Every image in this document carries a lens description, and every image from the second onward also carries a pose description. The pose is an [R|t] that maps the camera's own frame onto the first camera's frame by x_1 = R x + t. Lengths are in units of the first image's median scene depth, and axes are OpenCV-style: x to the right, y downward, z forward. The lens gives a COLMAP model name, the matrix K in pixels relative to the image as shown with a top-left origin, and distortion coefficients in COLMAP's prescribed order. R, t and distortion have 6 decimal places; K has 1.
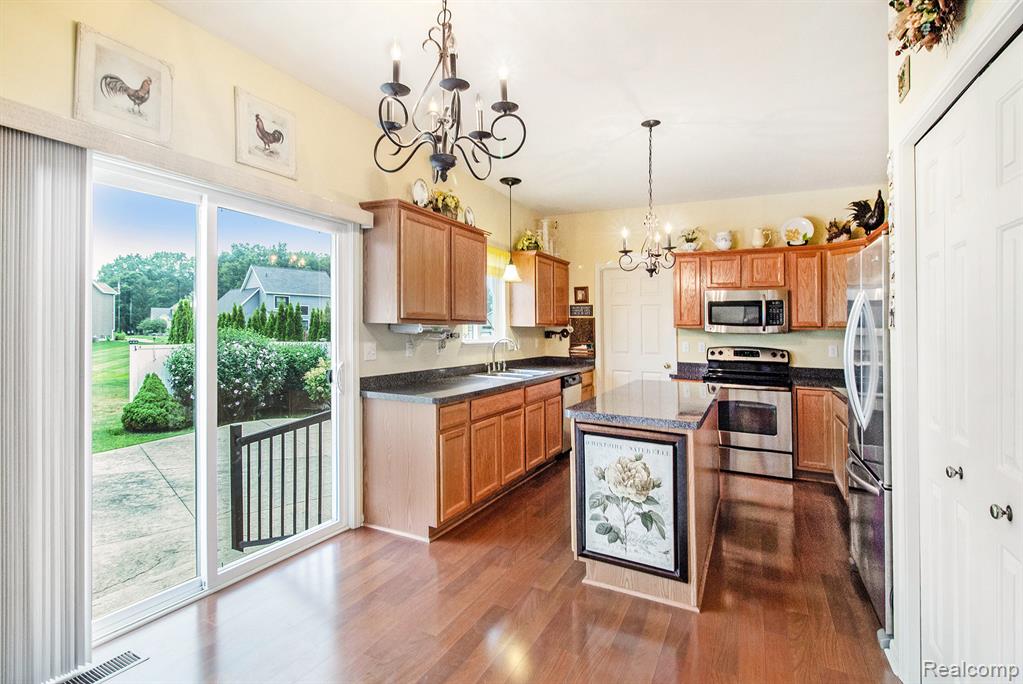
lens RADIAL K [[496.6, 0, 484.6], [0, 496.6, 324.7], [0, 0, 1]] dist [-0.006552, -0.009027]
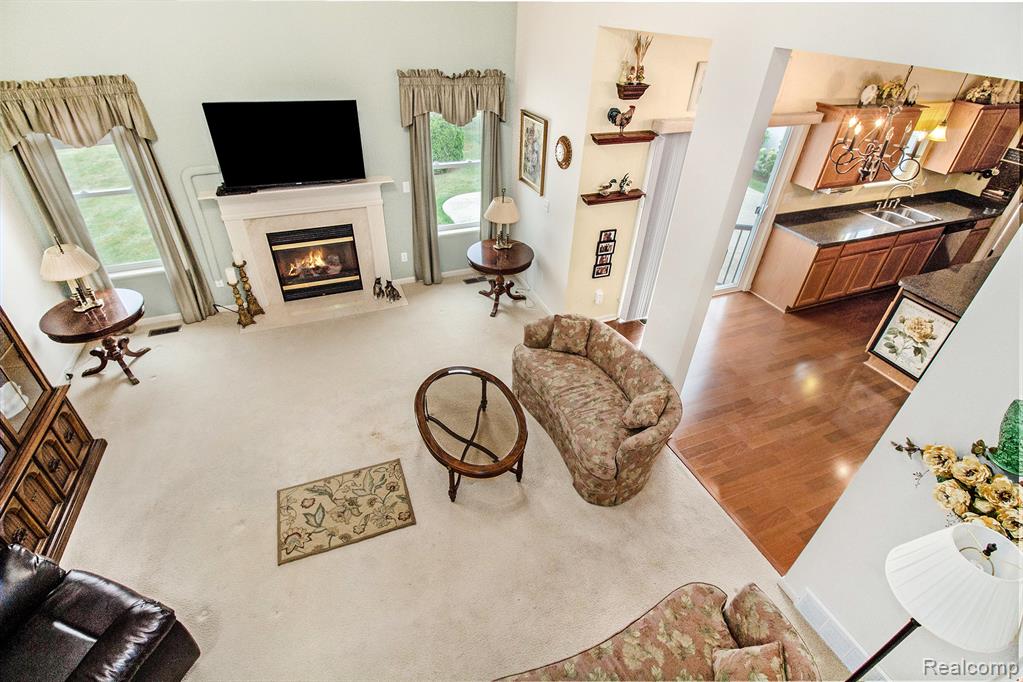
lens RADIAL K [[464.2, 0, 487.4], [0, 464.2, 332.6], [0, 0, 1]] dist [-0.013979, -0.004229]
pose [[0.756688, 0.384196, -0.528977, -0.006219], [-0.004012, 0.811824, 0.583888, -0.343130], [0.653764, -0.439699, 0.615839, -0.563900]]
